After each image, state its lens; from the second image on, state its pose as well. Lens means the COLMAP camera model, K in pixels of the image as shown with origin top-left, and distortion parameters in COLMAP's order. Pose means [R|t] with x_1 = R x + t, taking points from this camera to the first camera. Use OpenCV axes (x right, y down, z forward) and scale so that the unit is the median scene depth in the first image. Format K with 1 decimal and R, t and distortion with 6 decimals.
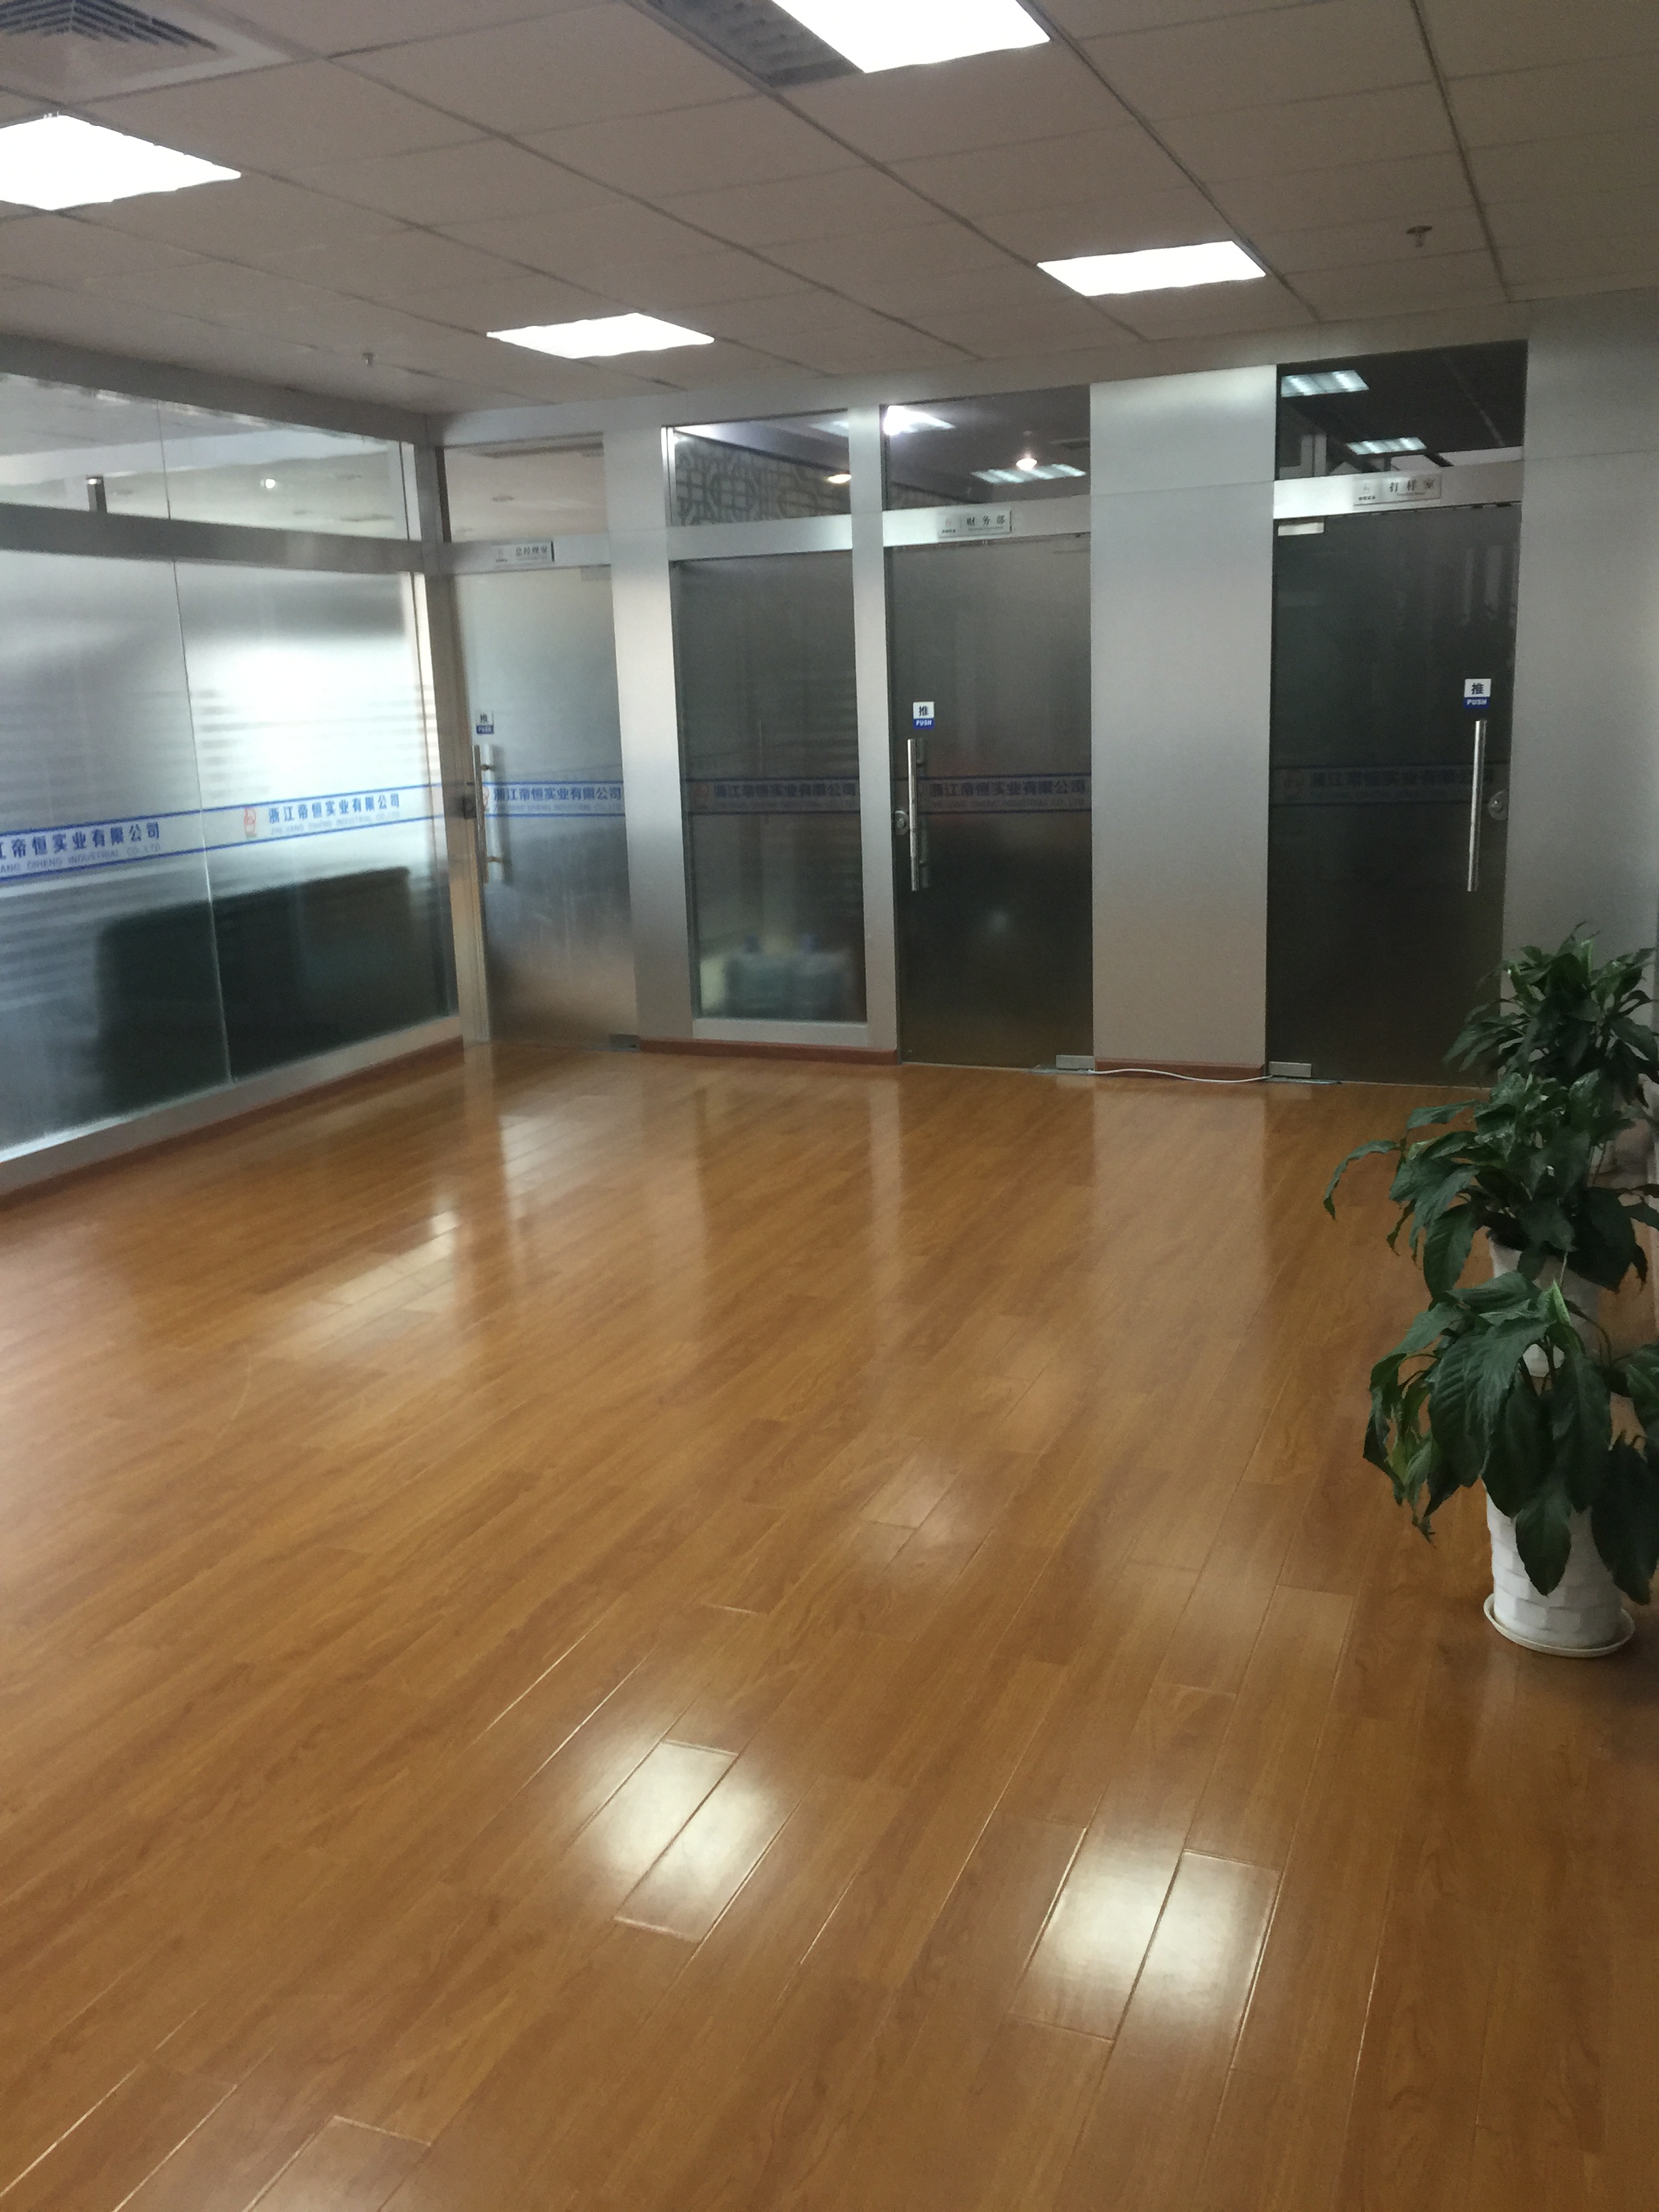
lens RADIAL K [[1904.4, 0, 829.5], [0, 1904.4, 1106.0], [0, 0, 1]] dist [0.035336, -0.008104]
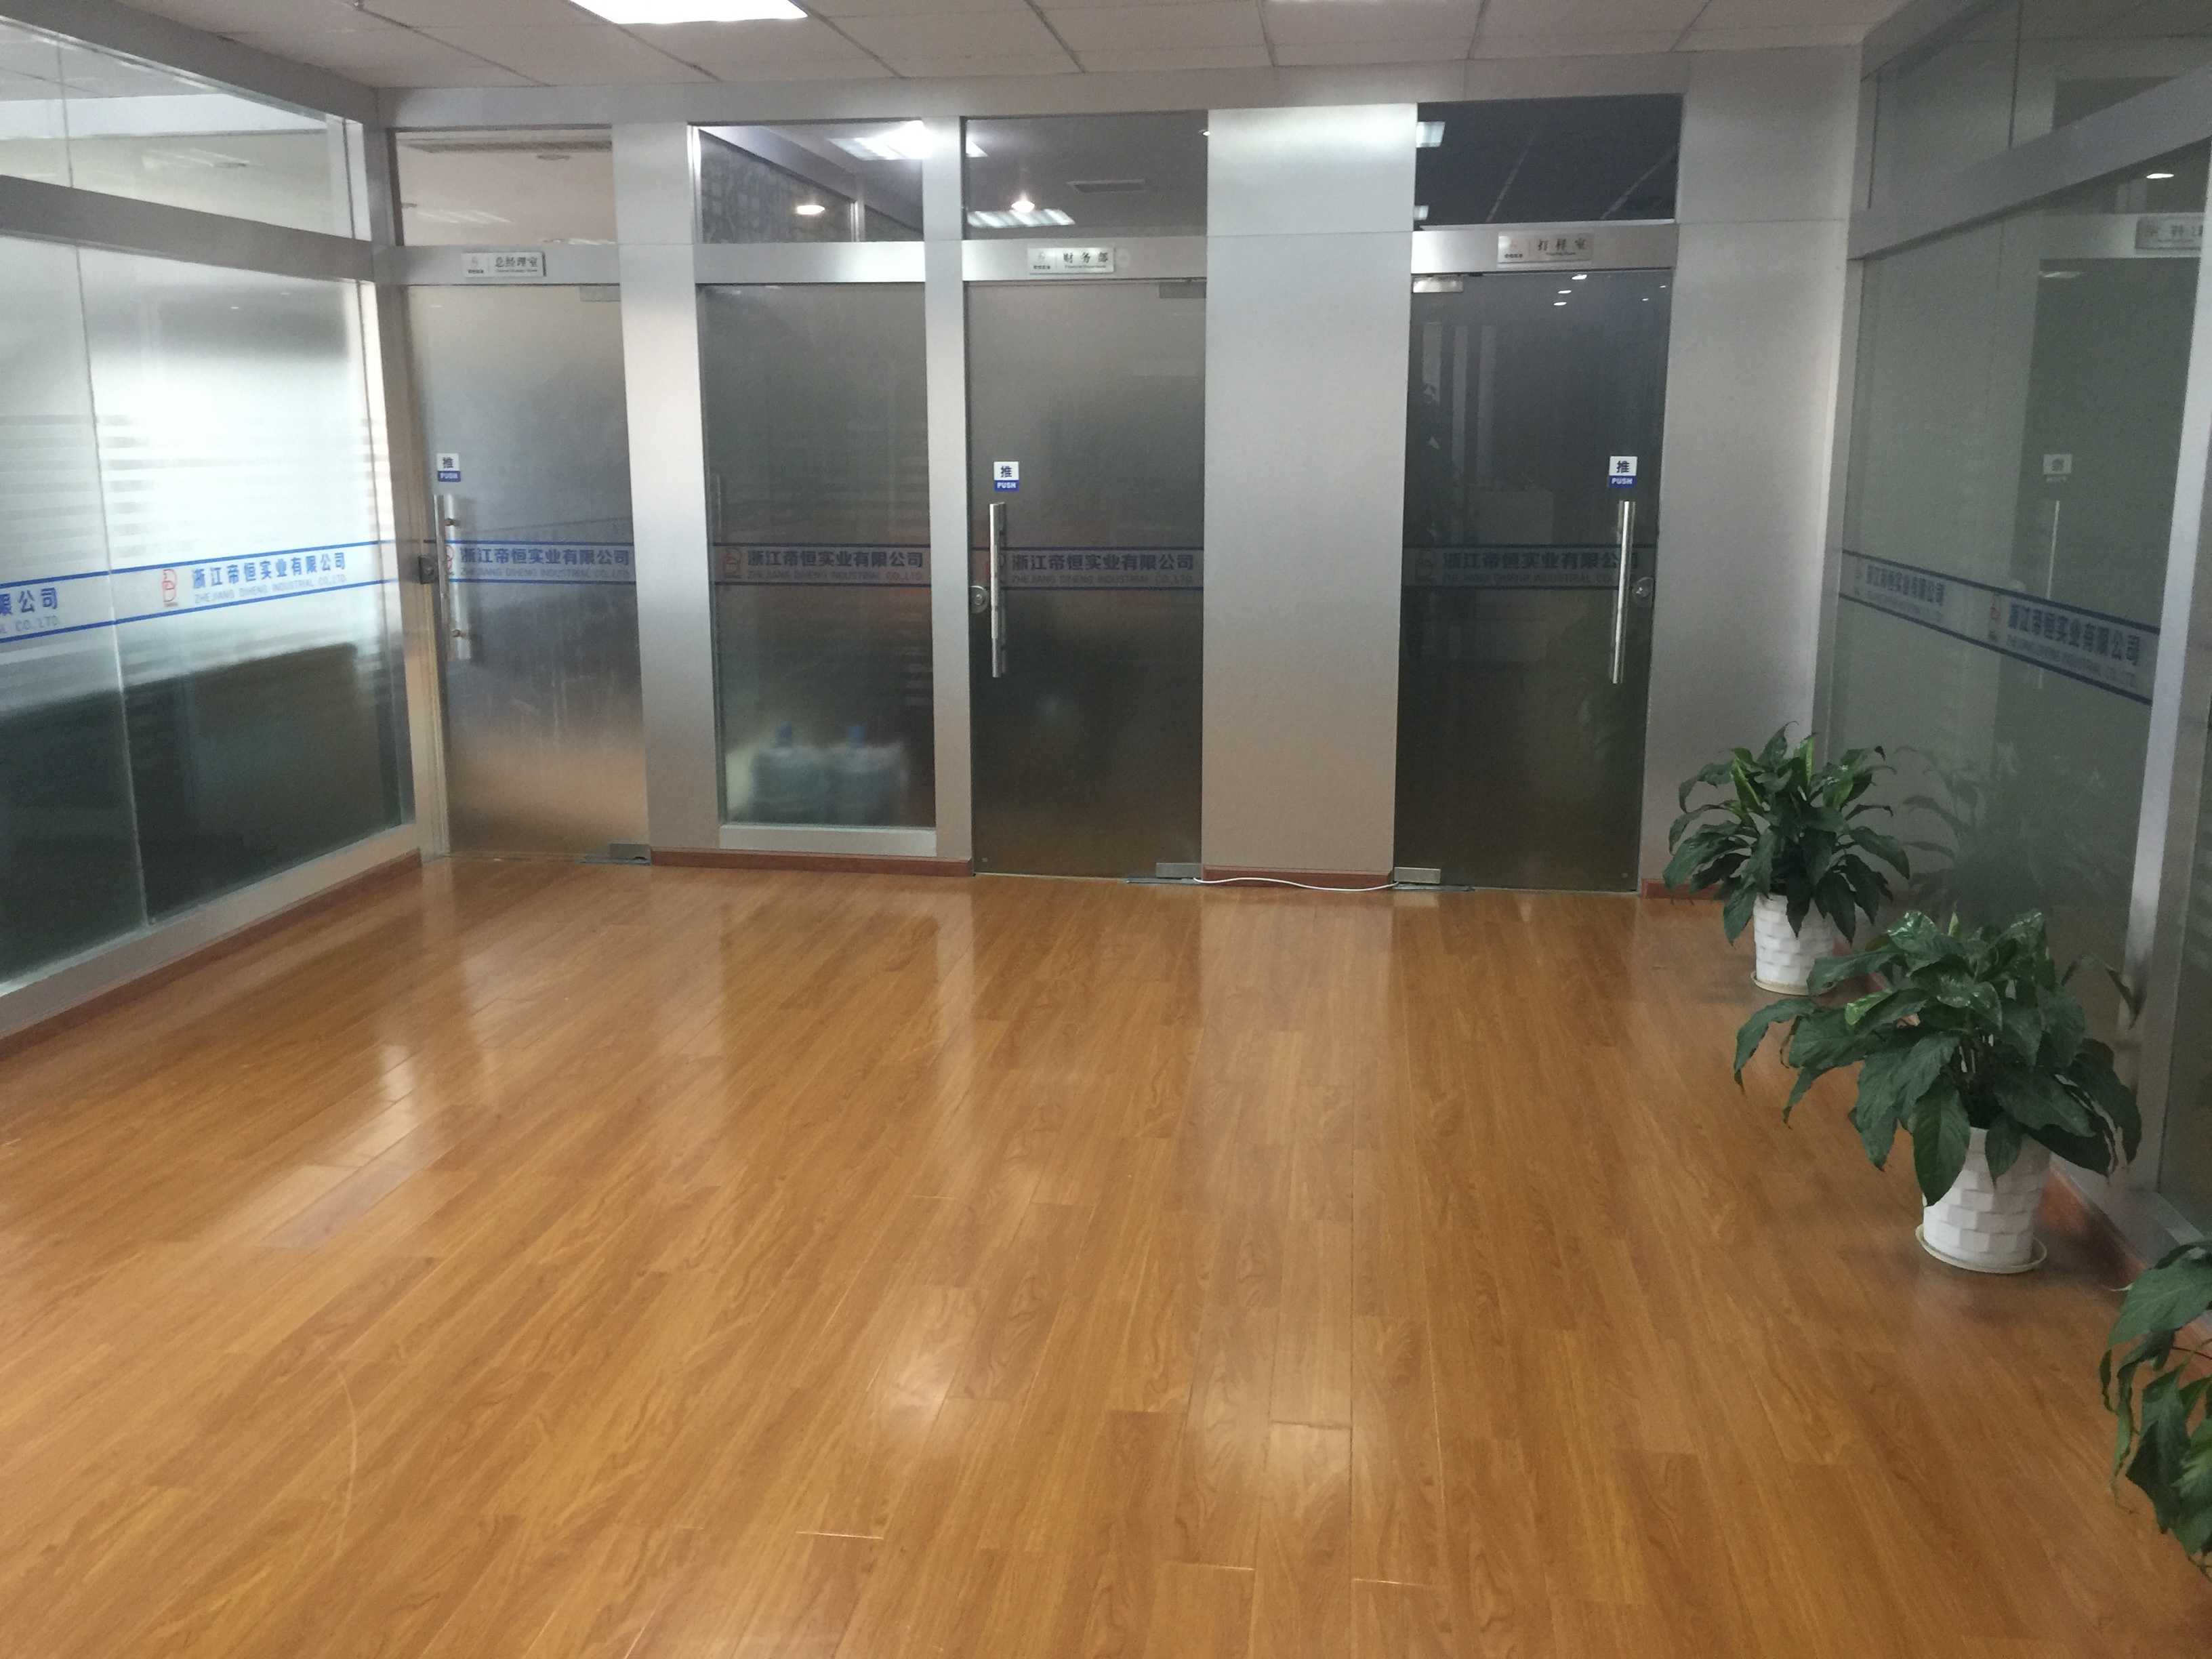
lens RADIAL K [[1904.4, 0, 1106.0], [0, 1904.4, 829.5], [0, 0, 1]] dist [0.035336, -0.008104]
pose [[0.968901, -0.015929, 0.246936, -0.118772], [0.020649, 0.999650, -0.016535, -0.027406], [-0.246587, 0.021120, 0.968891, 0.143873]]
